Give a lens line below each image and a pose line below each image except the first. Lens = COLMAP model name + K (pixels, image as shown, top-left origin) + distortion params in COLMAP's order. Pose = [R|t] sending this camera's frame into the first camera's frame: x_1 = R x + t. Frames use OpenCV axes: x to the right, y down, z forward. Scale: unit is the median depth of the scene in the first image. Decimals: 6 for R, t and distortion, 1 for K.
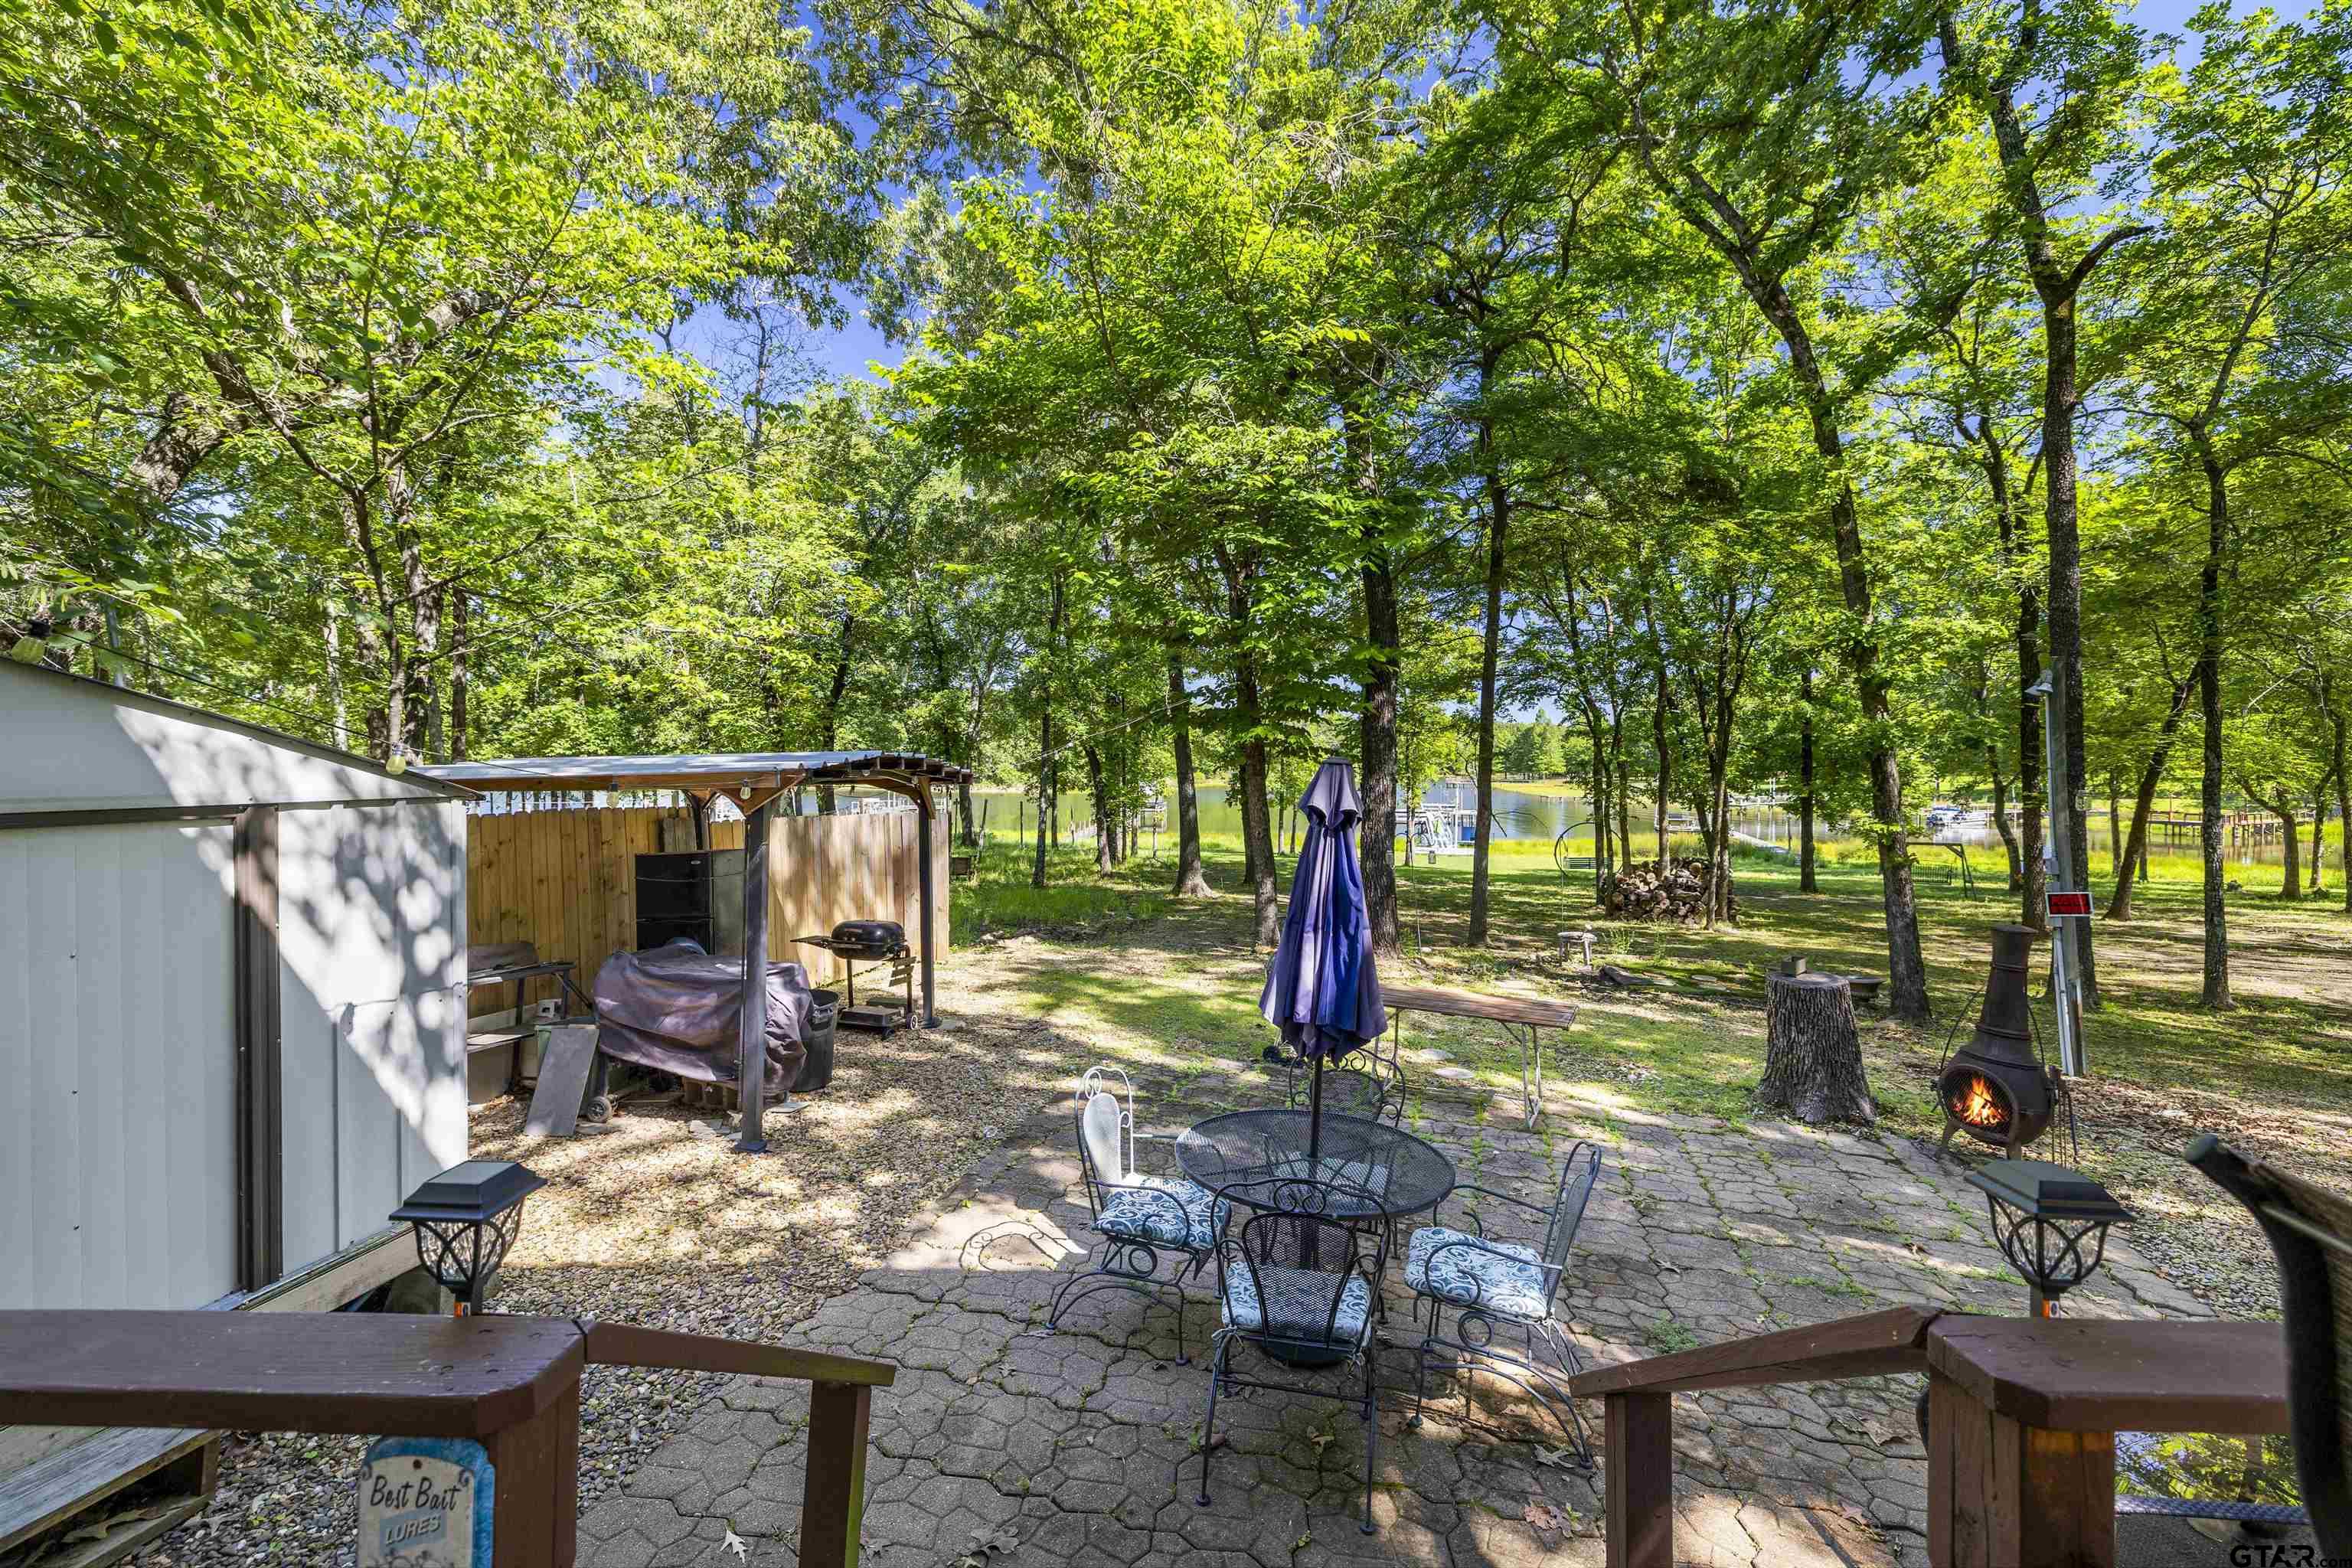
lens RADIAL K [[1008.0, 0, 1176.0], [0, 1008.0, 784.0], [0, 0, 1]] dist [0.000133, 0.039726]
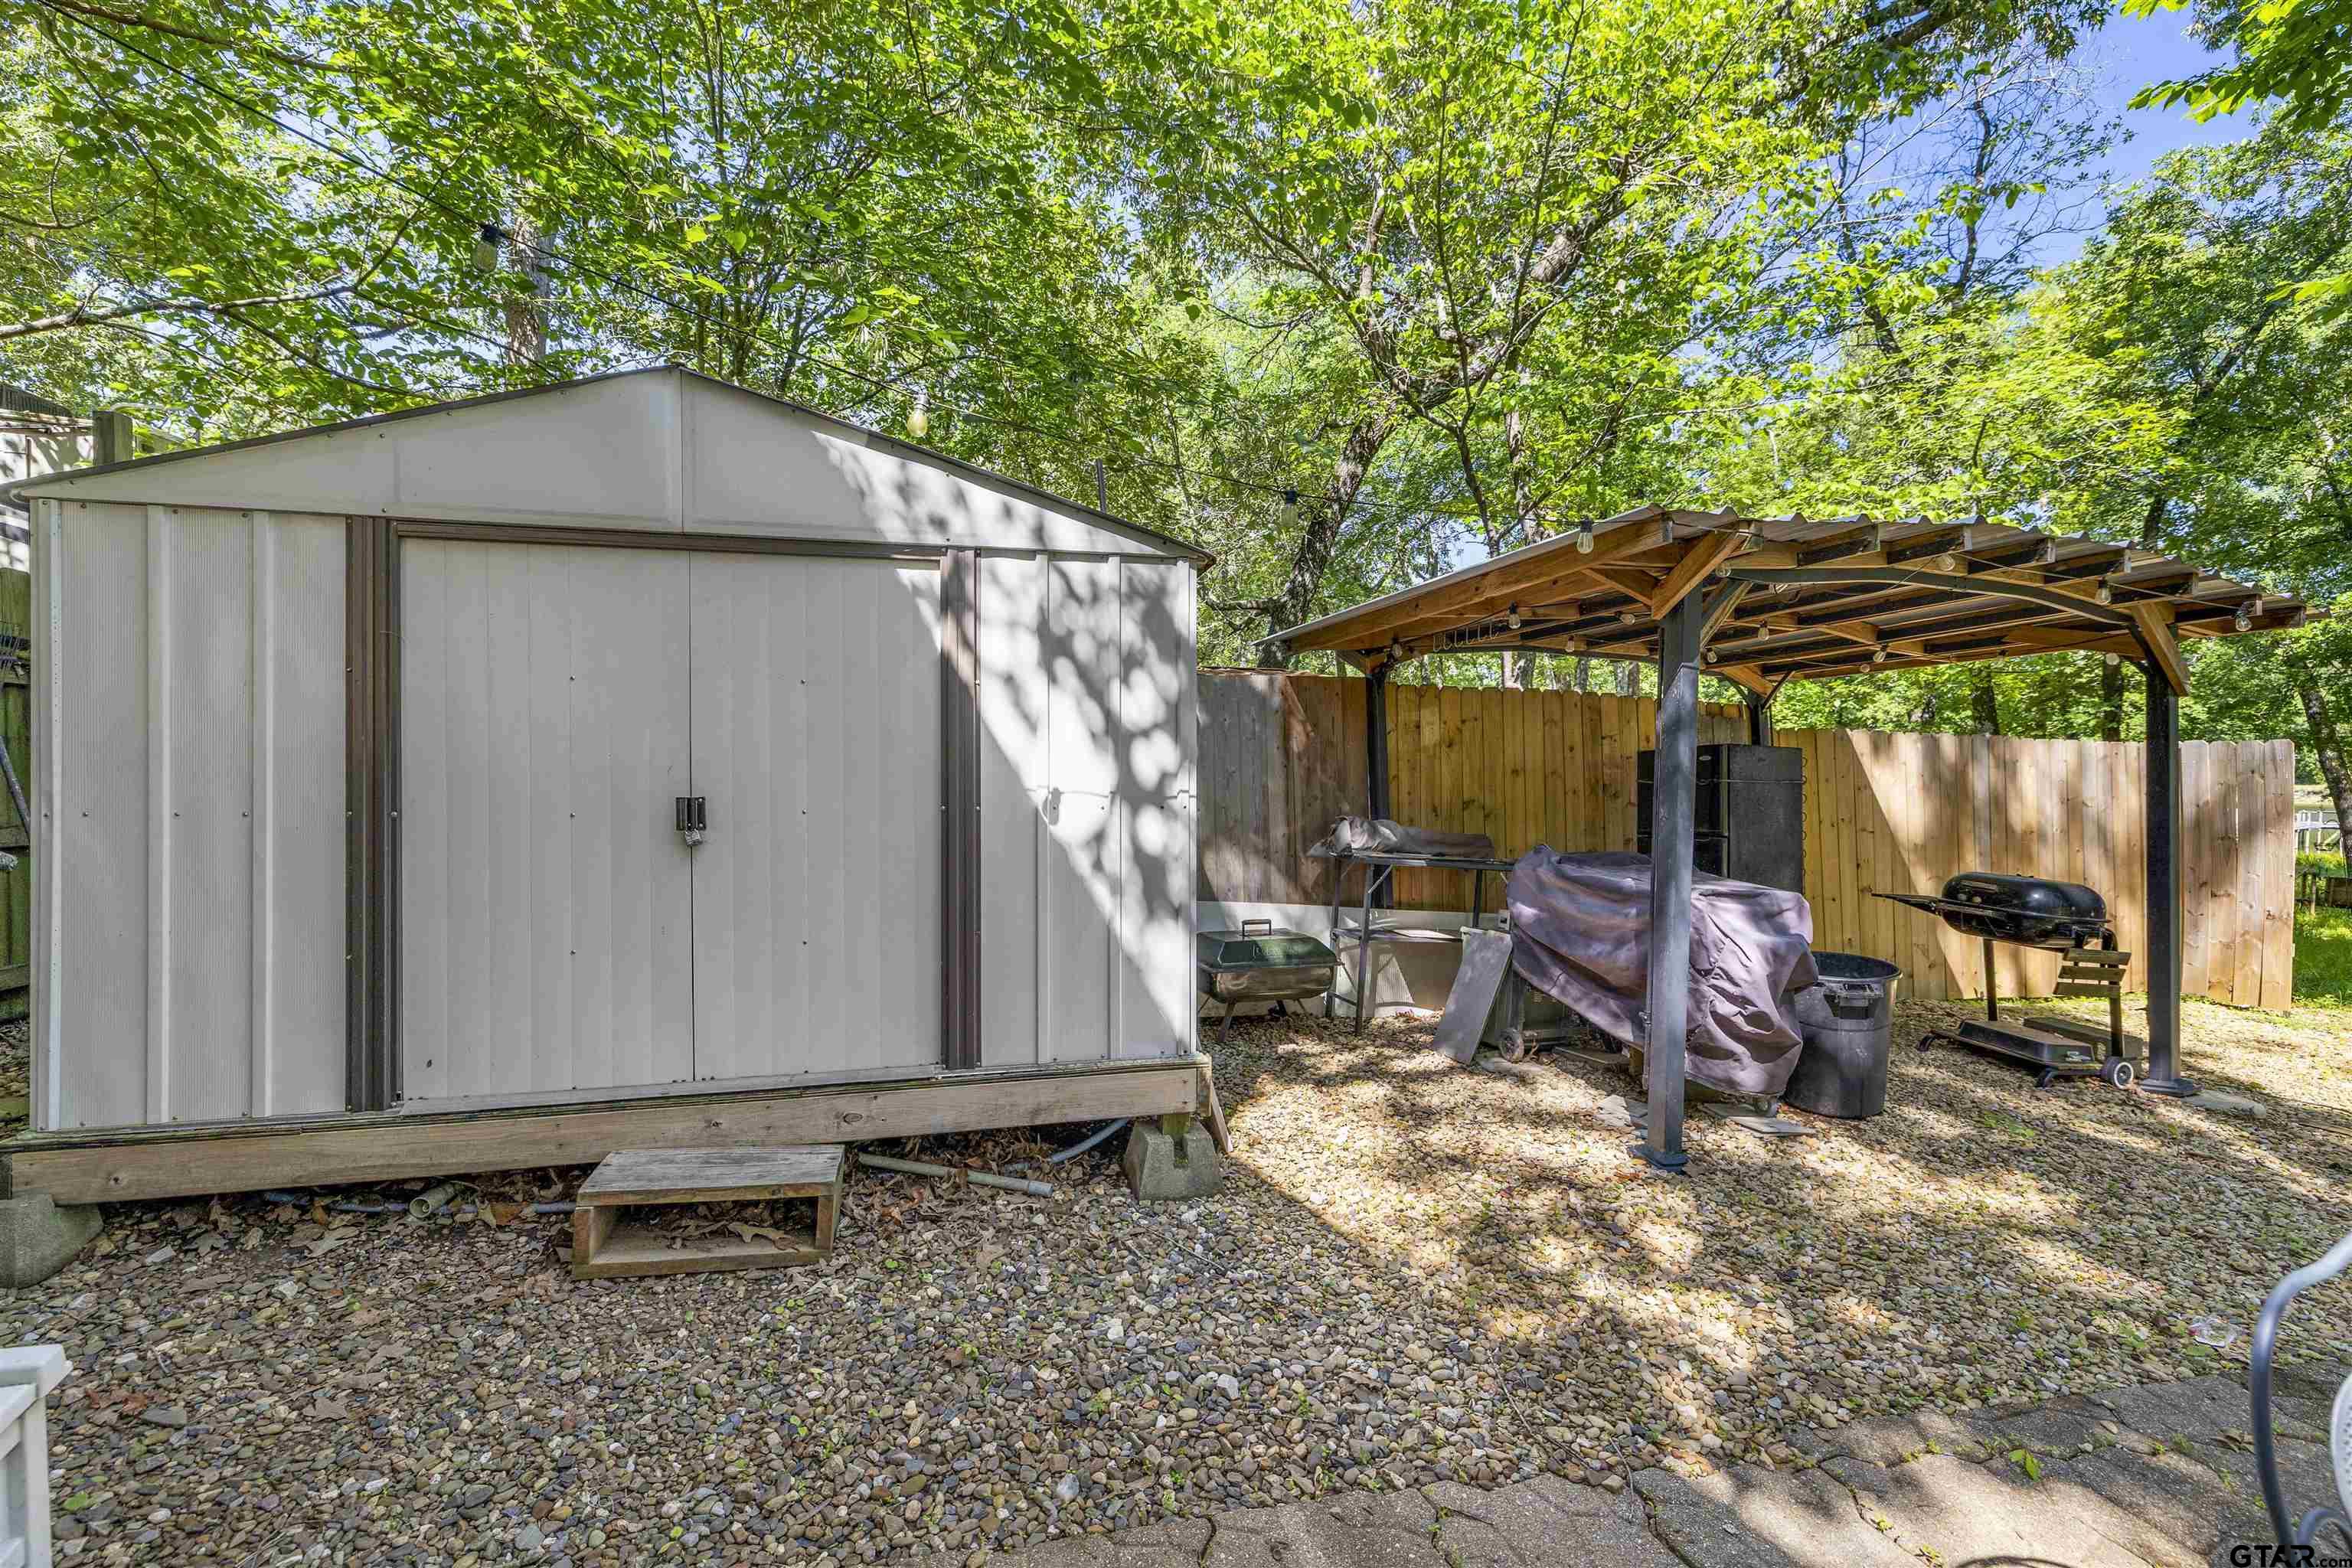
lens RADIAL K [[1008.0, 0, 1176.0], [0, 1008.0, 784.0], [0, 0, 1]] dist [0.000133, 0.039726]
pose [[0.446349, 0.007521, -0.894827, 0.009482], [-0.009292, 0.999950, 0.003769, 0.177441], [0.894811, 0.006632, 0.446397, 0.642055]]
